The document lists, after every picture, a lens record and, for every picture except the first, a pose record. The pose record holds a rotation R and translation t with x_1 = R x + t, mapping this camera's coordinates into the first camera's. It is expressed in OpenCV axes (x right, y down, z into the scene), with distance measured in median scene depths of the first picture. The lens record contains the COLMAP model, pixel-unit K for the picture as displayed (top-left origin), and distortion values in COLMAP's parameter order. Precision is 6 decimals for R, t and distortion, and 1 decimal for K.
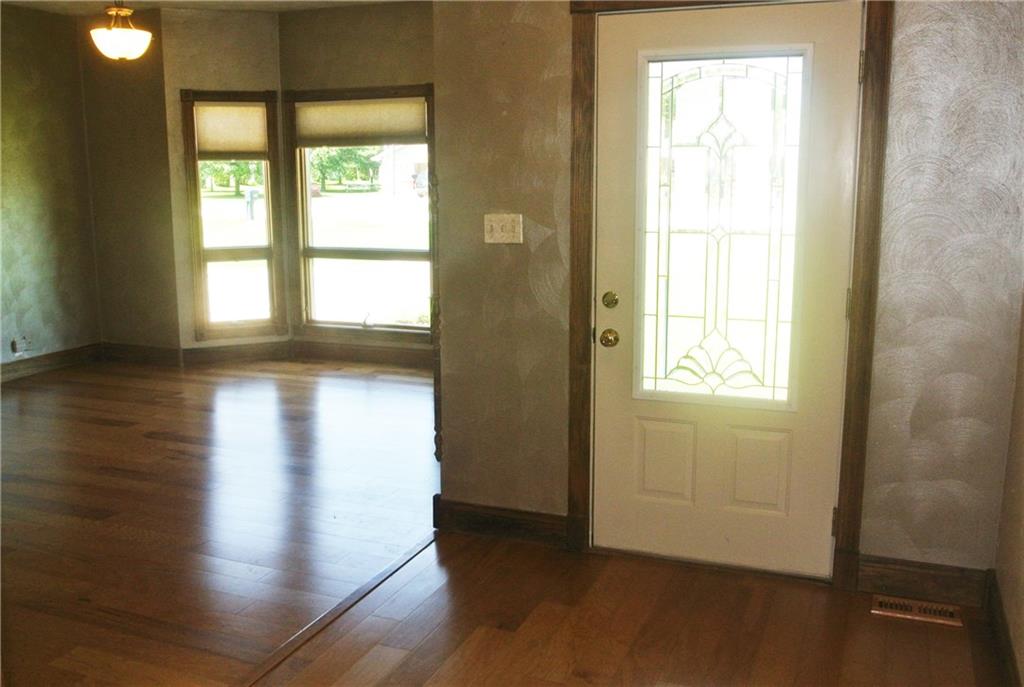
lens RADIAL K [[961.5, 0, 499.8], [0, 961.5, 358.4], [0, 0, 1]] dist [-0.039531, 0.000000]
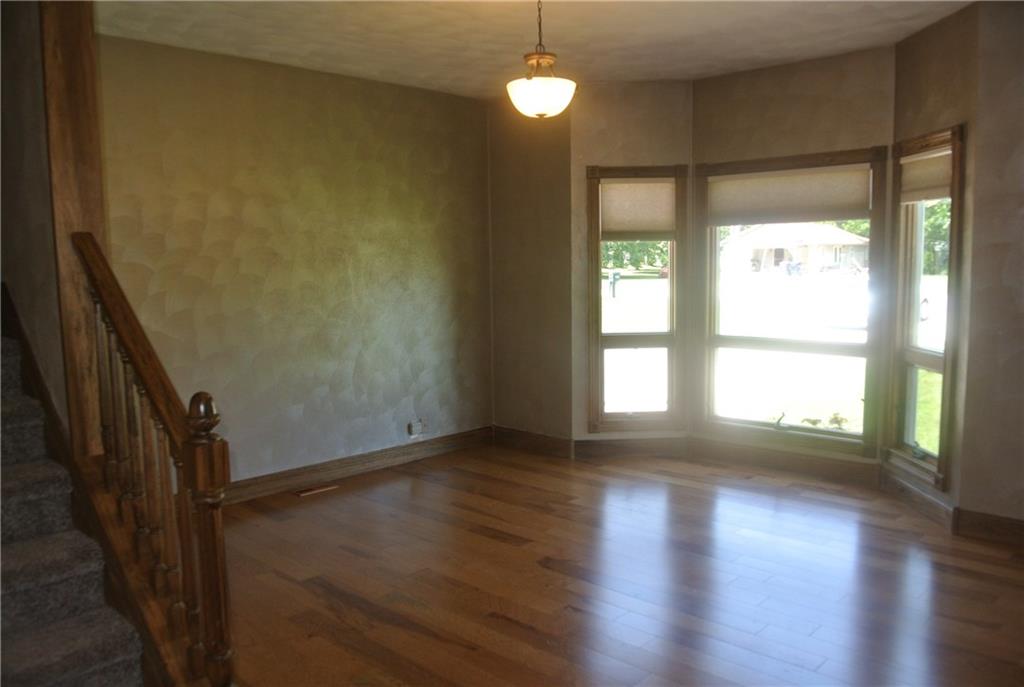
lens RADIAL K [[794.2, 0, 512.0], [0, 794.2, 346.4], [0, 0, 1]] dist [-0.066697, 0.004139]
pose [[0.934380, 0.029302, -0.355071, -0.119297], [-0.057744, 0.995890, -0.069770, -0.044992], [0.351567, 0.085695, 0.932232, 0.256228]]
